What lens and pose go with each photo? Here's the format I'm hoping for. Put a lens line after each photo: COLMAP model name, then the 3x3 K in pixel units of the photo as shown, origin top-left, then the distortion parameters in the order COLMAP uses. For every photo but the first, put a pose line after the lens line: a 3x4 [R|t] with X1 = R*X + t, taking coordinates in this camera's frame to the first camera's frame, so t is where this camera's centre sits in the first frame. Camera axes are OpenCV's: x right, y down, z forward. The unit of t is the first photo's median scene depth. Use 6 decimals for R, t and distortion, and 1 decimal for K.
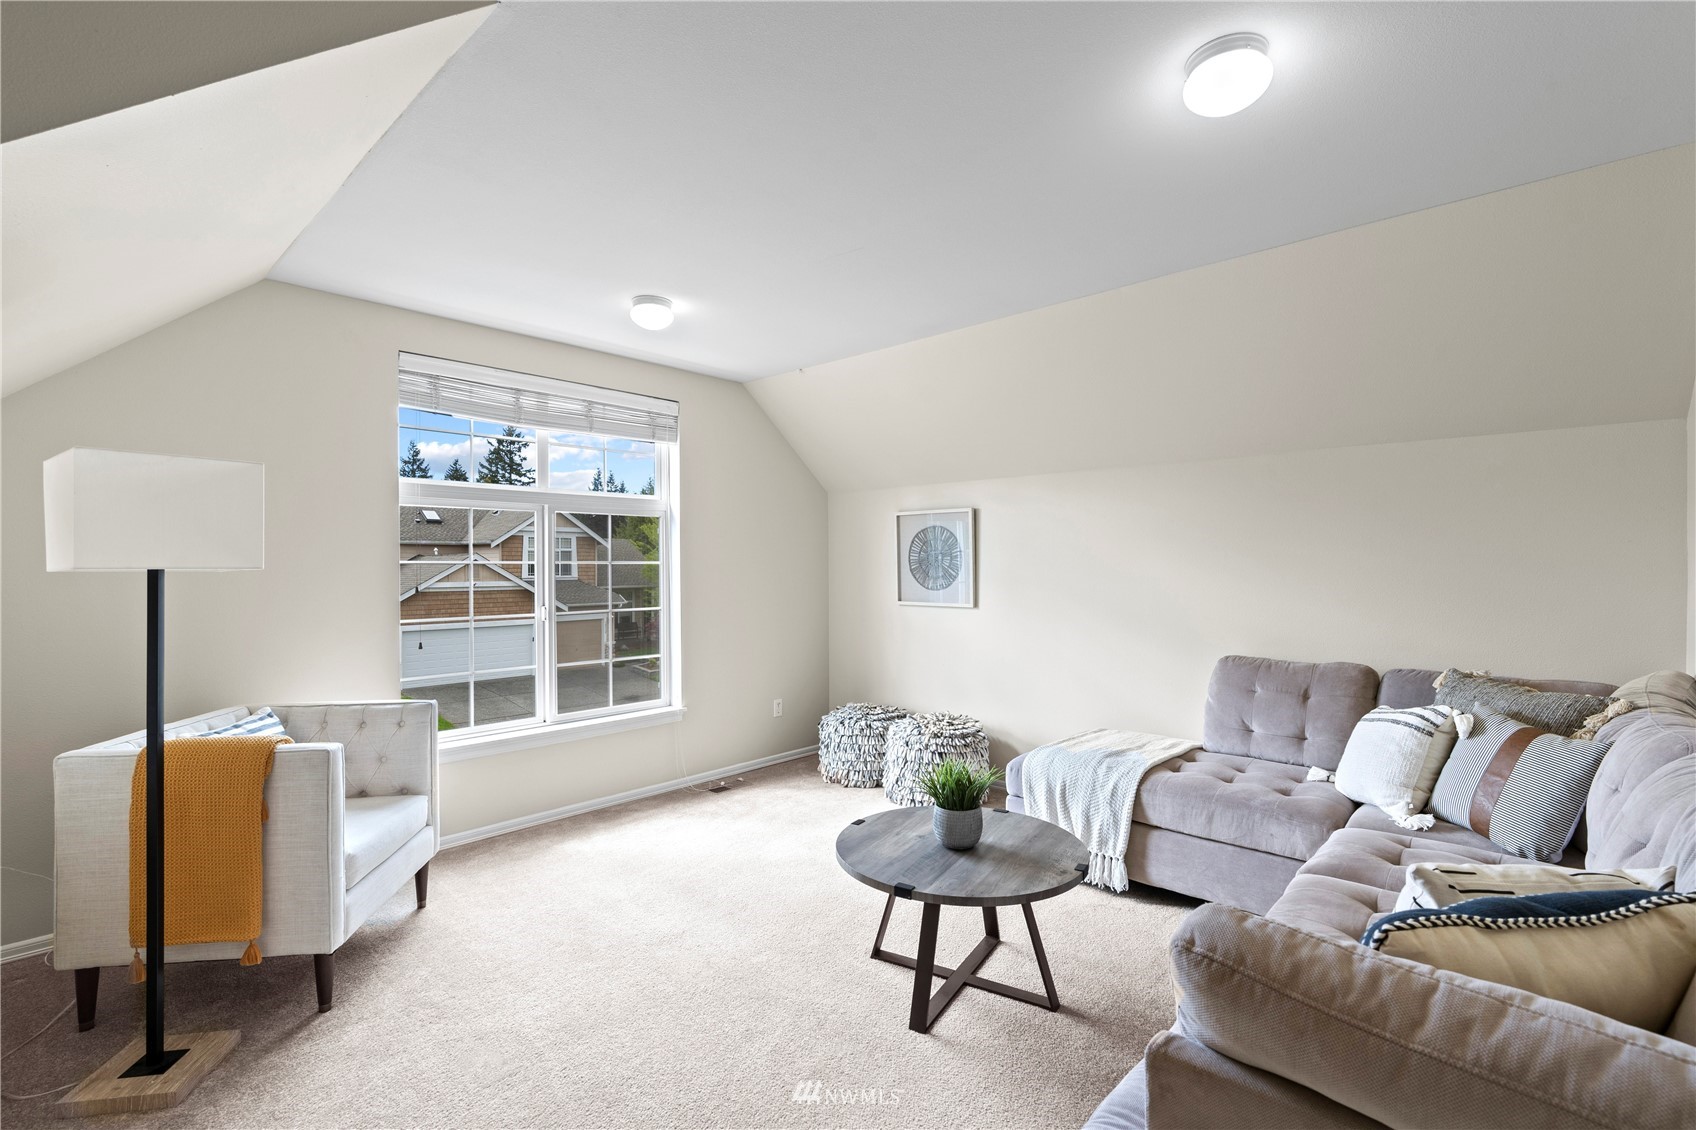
lens RADIAL K [[770.4, 0, 825.6], [0, 770.4, 552.1], [0, 0, 1]] dist [0.001049, 0.000241]
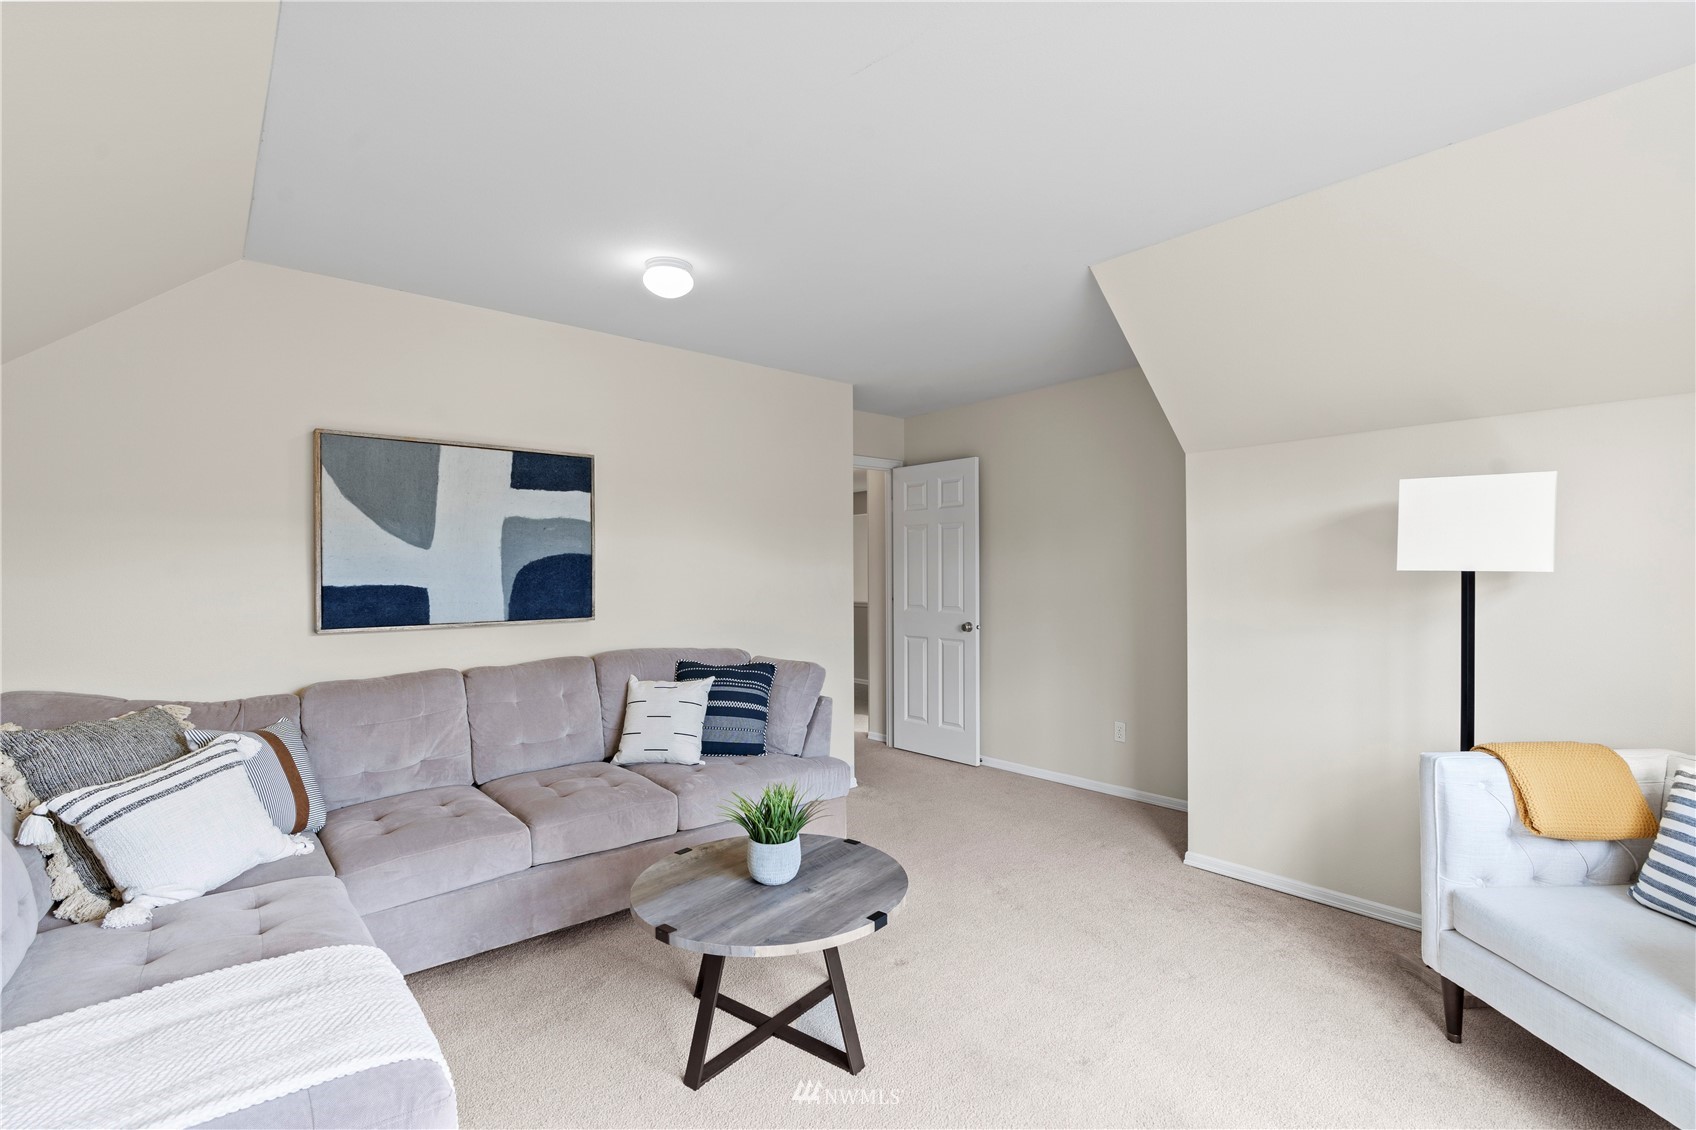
lens RADIAL K [[770.4, 0, 825.6], [0, 770.4, 552.1], [0, 0, 1]] dist [0.001049, 0.000241]
pose [[-0.992425, 0.004275, 0.122778, -0.003312], [0.002582, 0.999899, -0.013946, 0.004143], [-0.122826, -0.013523, -0.992336, 2.010701]]
